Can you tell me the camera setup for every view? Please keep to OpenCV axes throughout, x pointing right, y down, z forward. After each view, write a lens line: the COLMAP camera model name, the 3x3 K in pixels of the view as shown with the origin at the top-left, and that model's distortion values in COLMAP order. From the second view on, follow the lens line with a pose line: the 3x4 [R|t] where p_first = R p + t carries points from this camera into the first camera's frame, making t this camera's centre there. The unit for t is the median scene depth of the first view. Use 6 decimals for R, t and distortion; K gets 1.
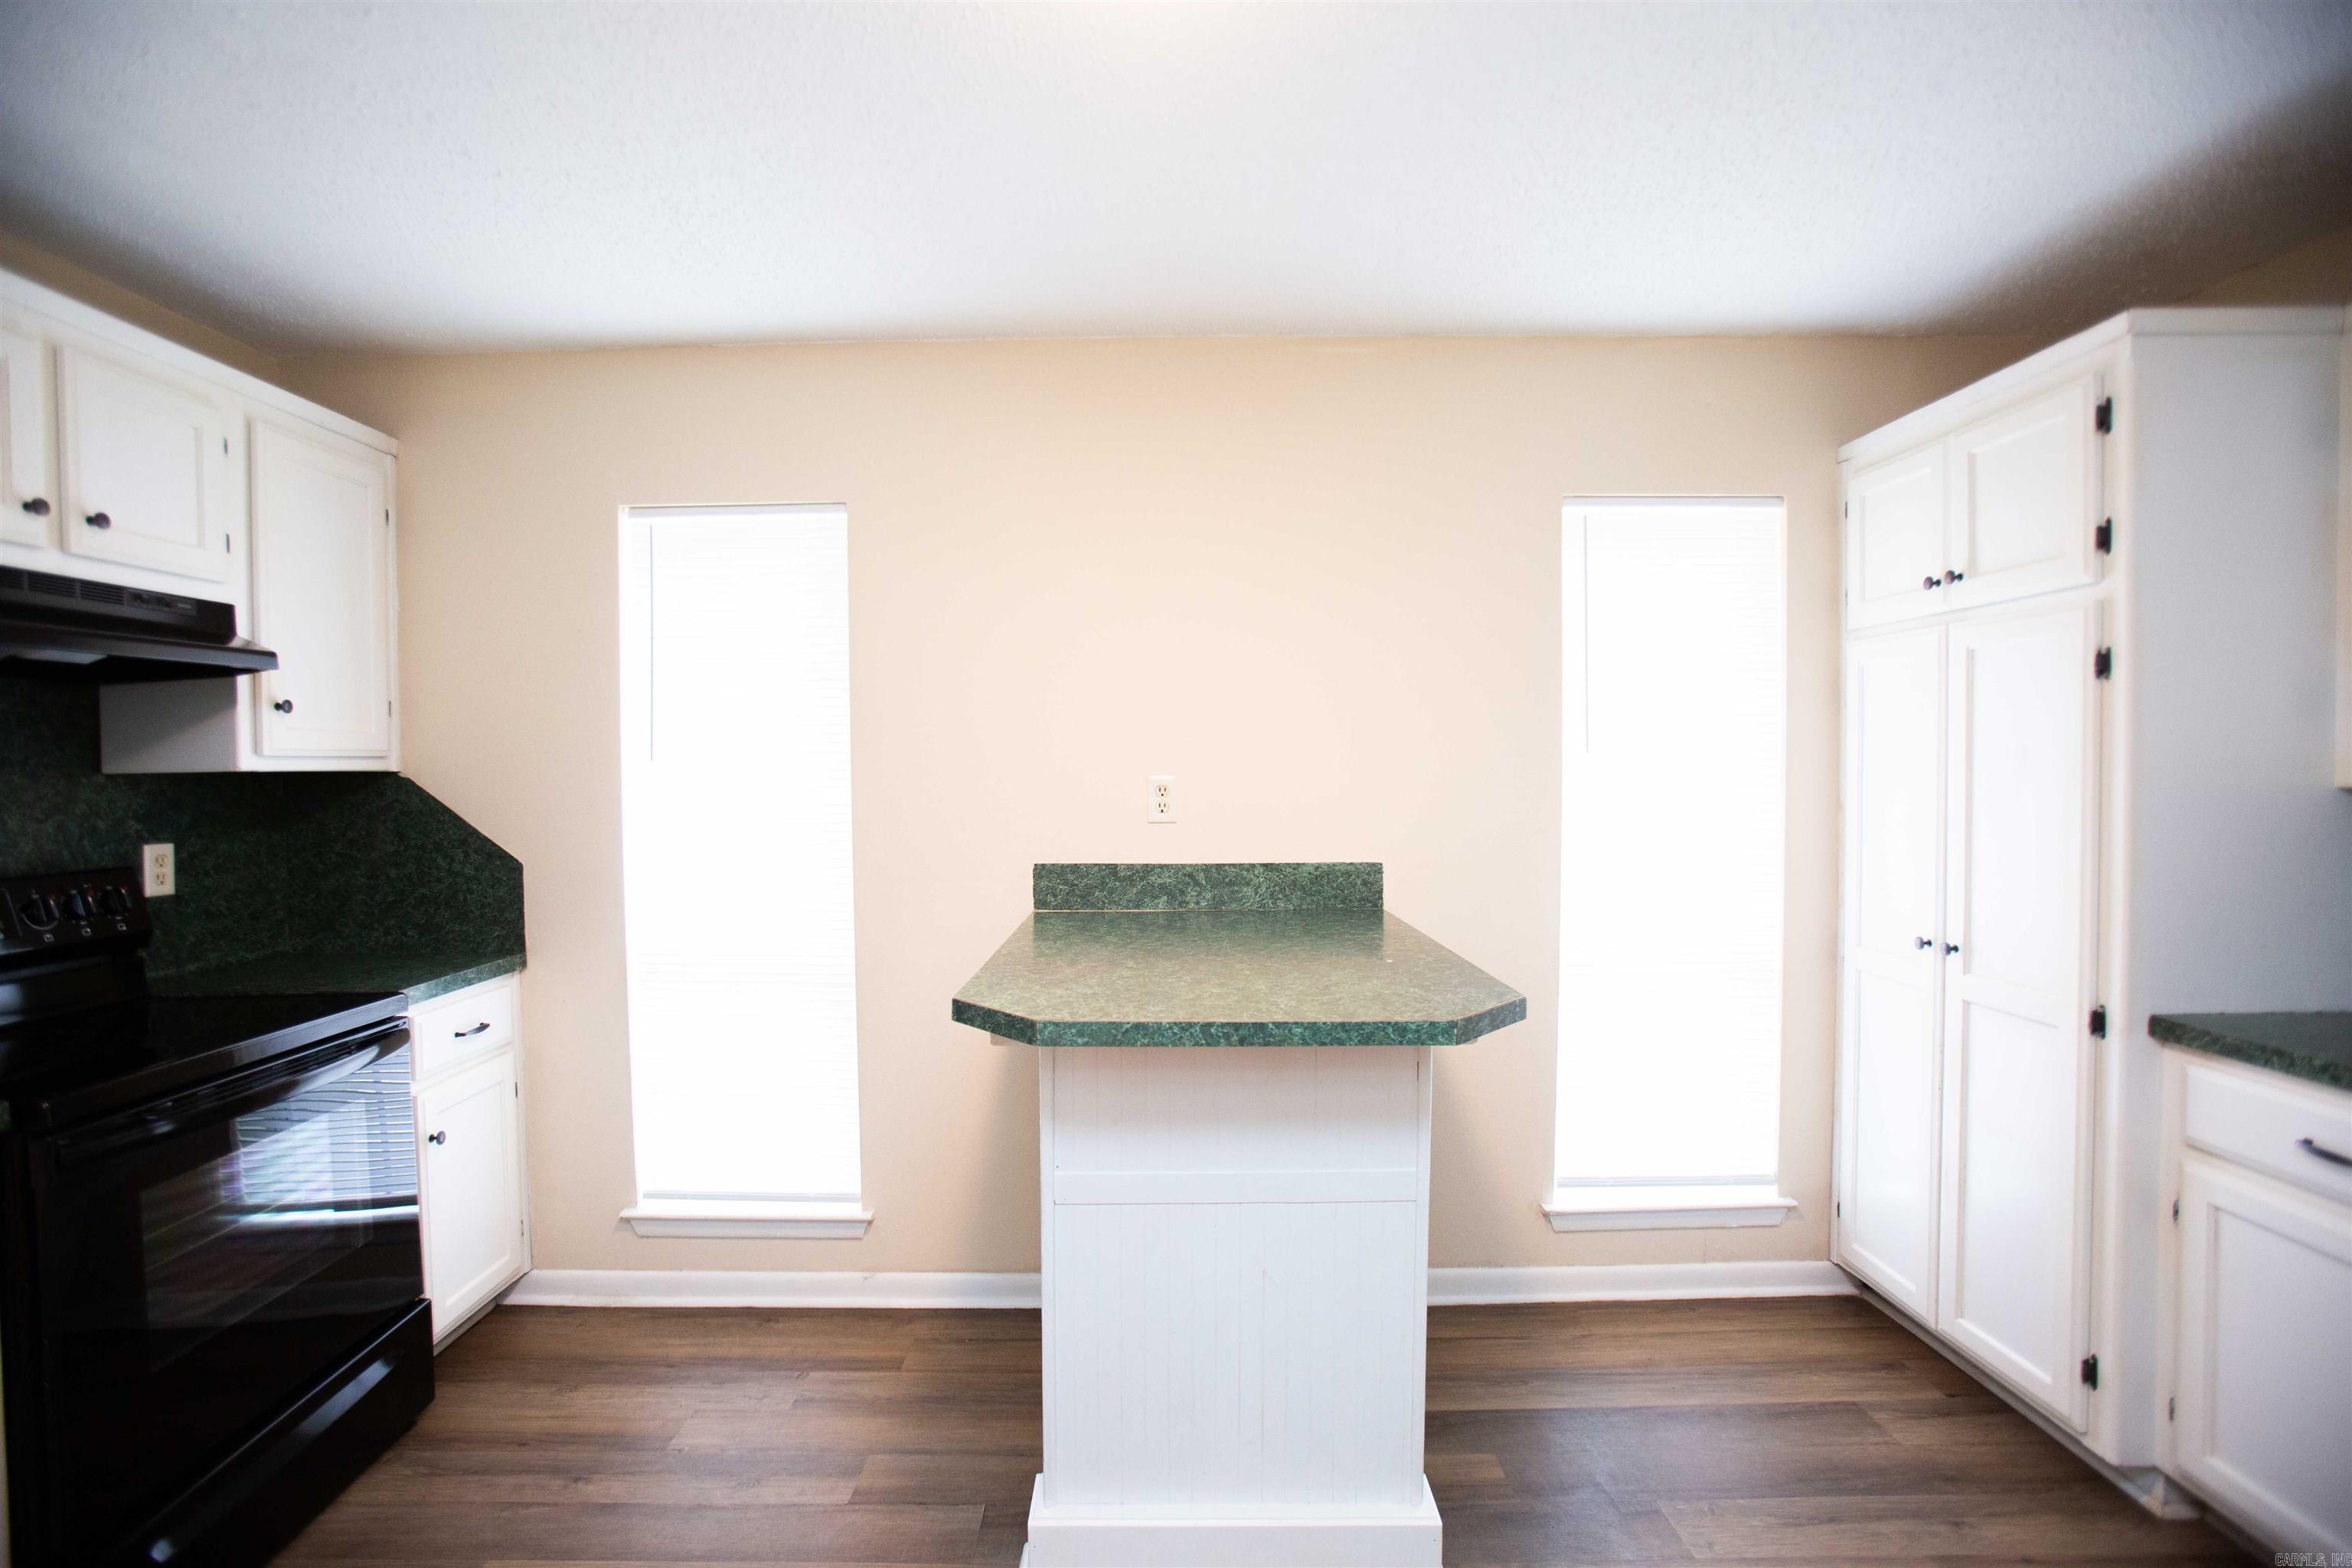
lens RADIAL K [[1087.8, 0, 1154.4], [0, 1087.8, 781.2], [0, 0, 1]] dist [-0.067317, 0.026104]
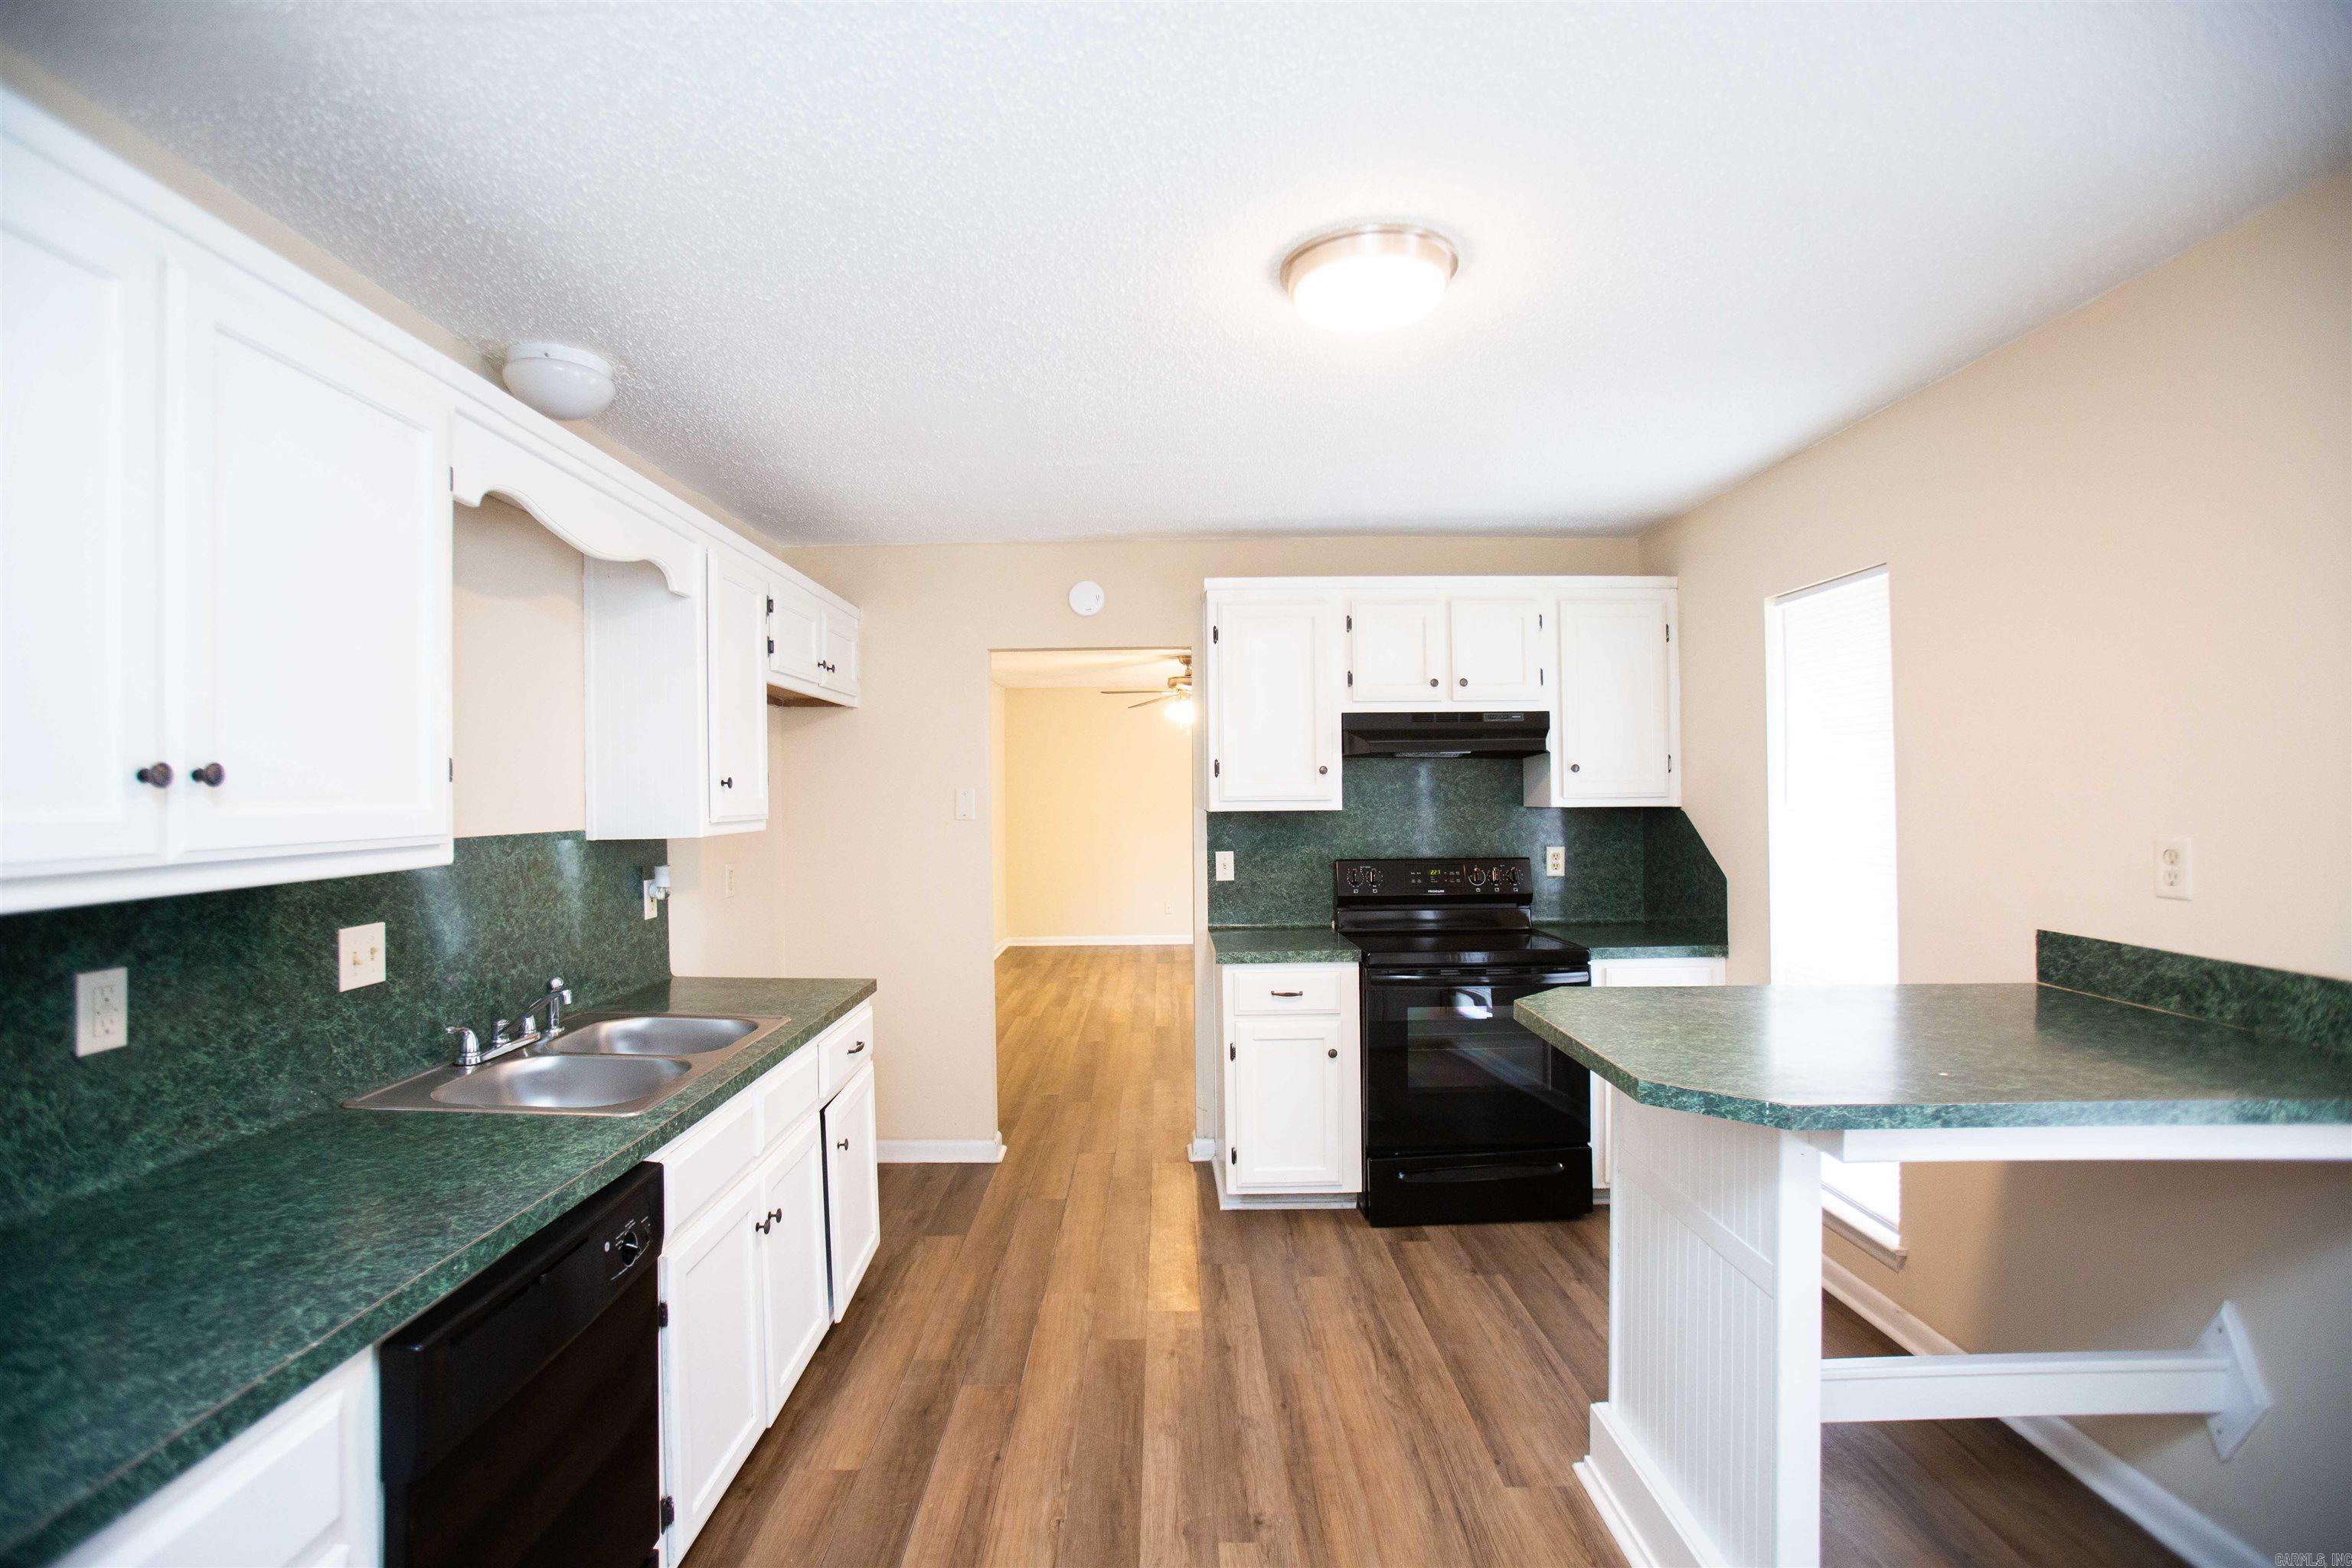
lens RADIAL K [[1087.8, 0, 1154.4], [0, 1087.8, 781.2], [0, 0, 1]] dist [-0.067317, 0.026104]
pose [[-0.003937, 0.000361, -0.999992, 0.742736], [-0.006255, 0.999980, 0.000386, -0.039750], [0.999973, 0.006256, -0.003935, 0.287777]]
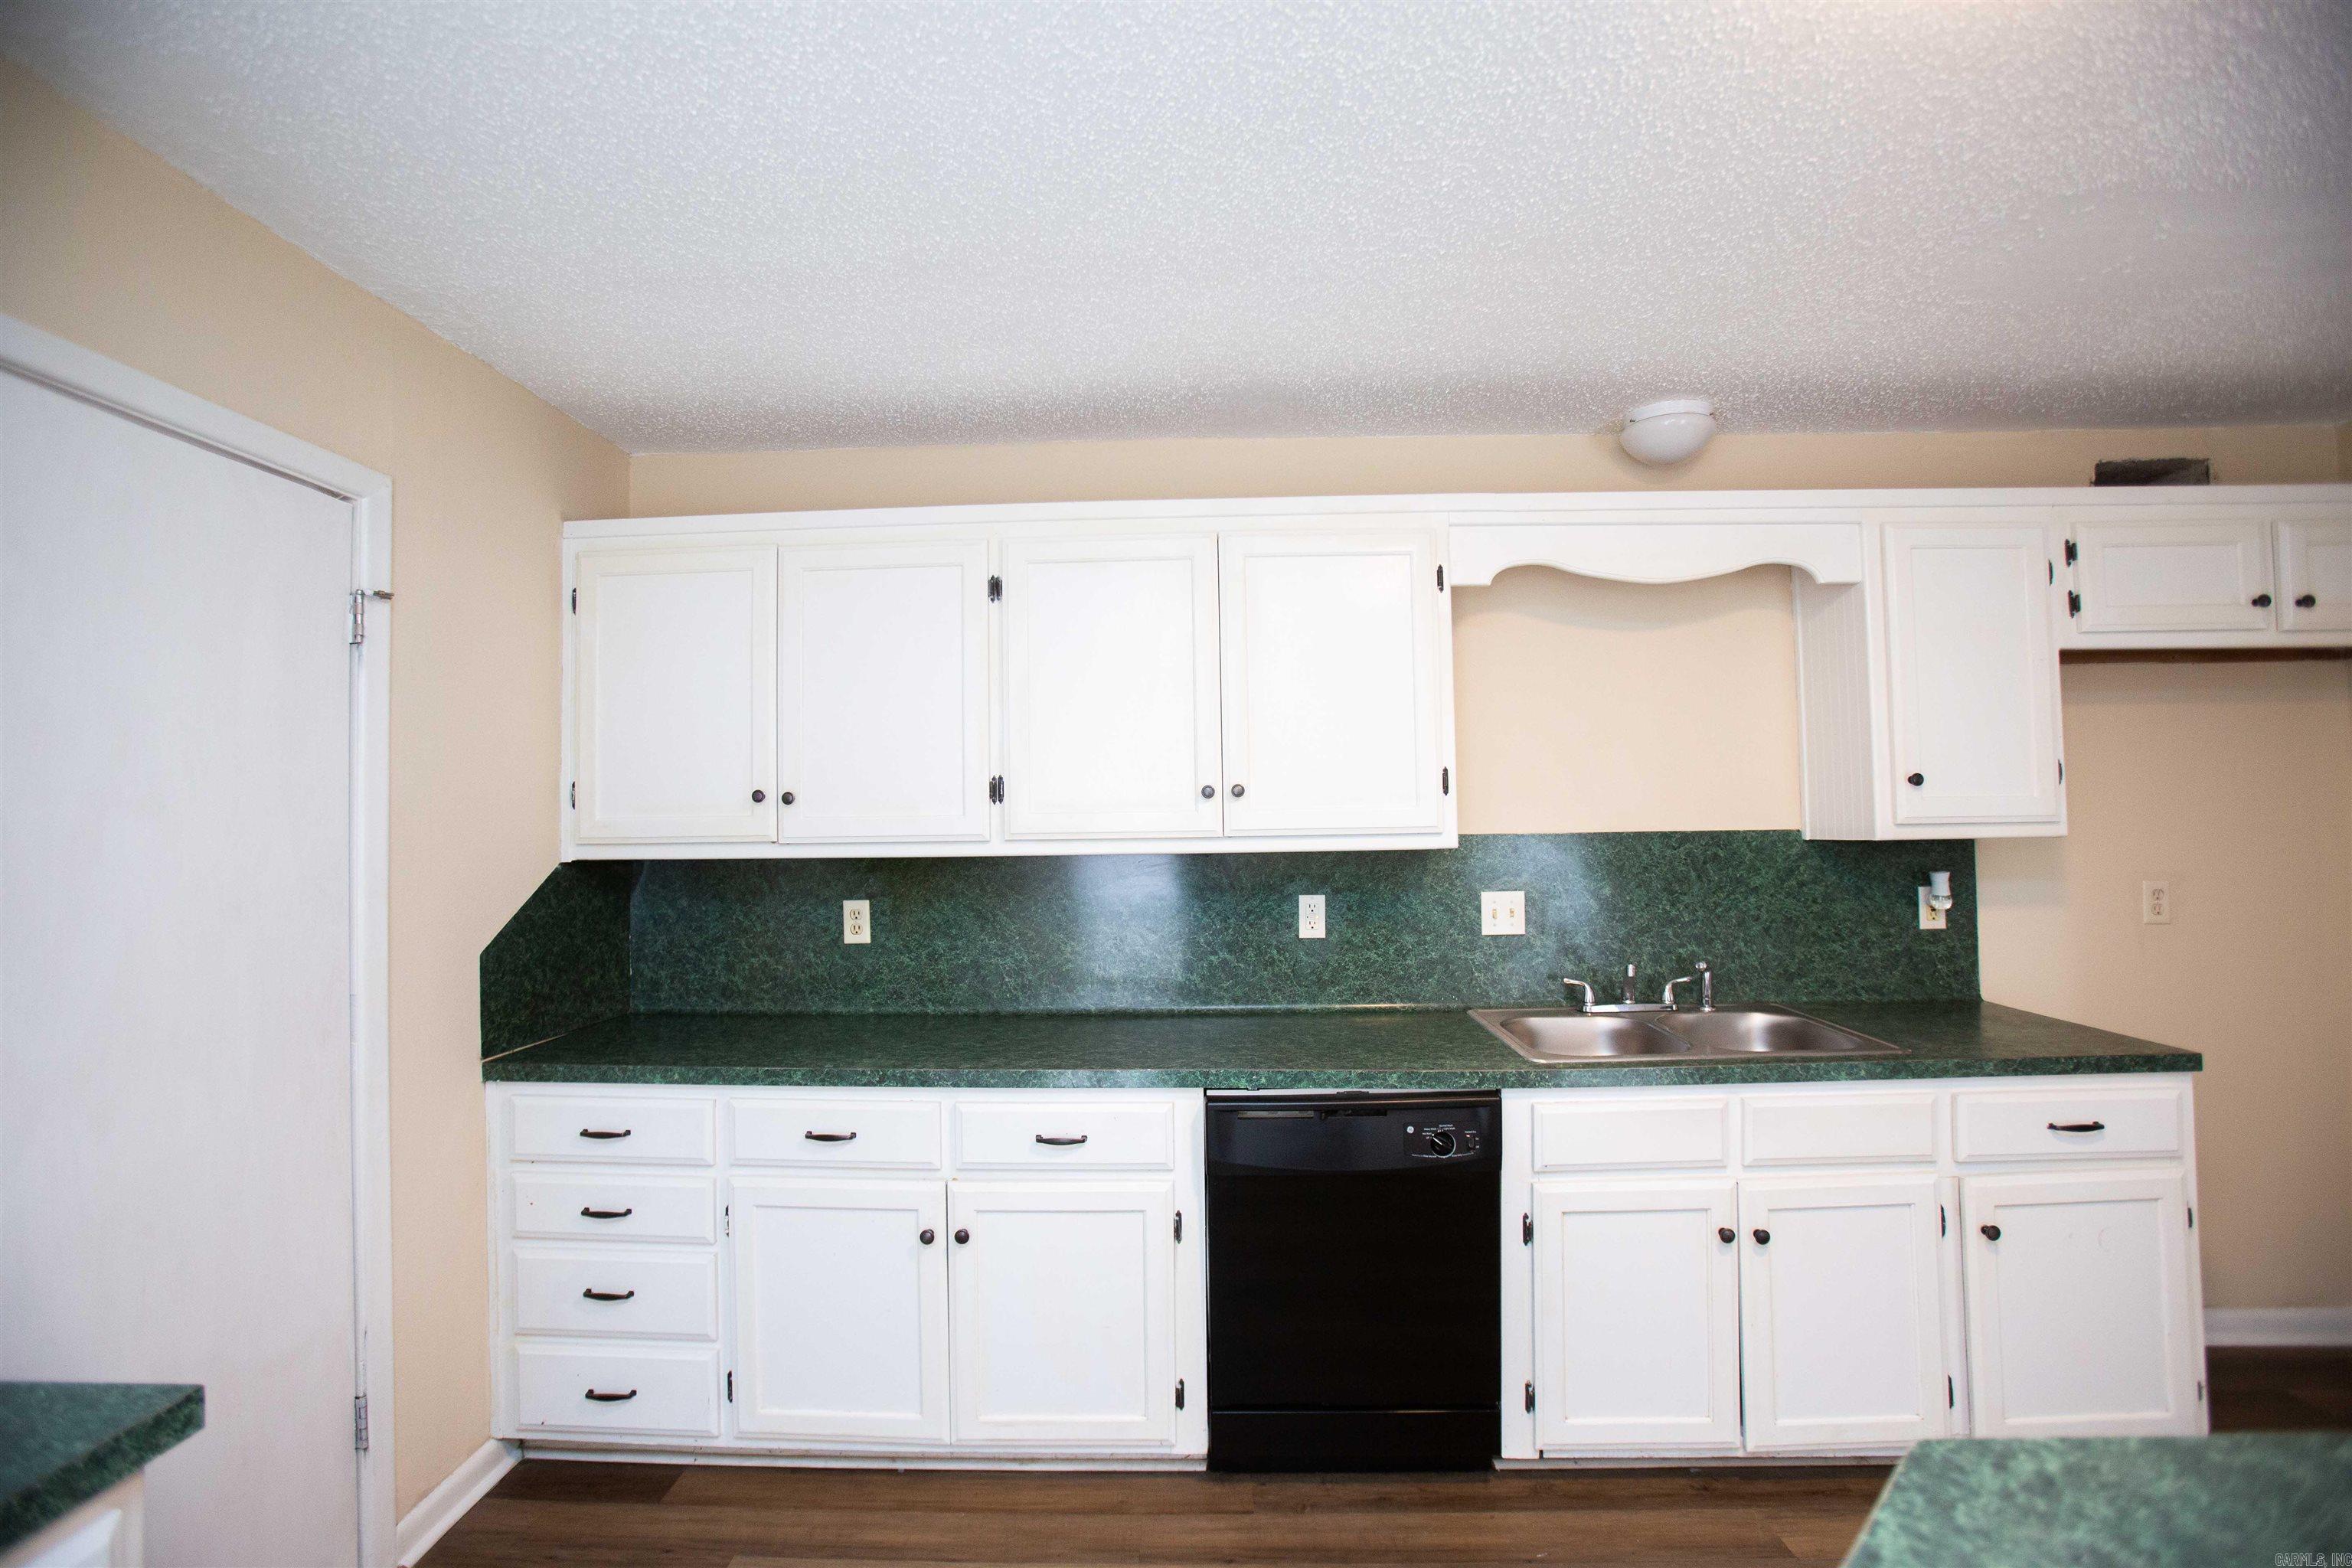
lens RADIAL K [[1126.5, 0, 1176.0], [0, 1126.5, 784.0], [0, 0, 1]] dist [-0.100234, 0.071891]
pose [[-0.999165, 0.024913, 0.032398, 0.293817], [0.024573, 0.999639, -0.010878, -0.037270], [-0.032657, -0.010072, -0.999416, 0.842539]]
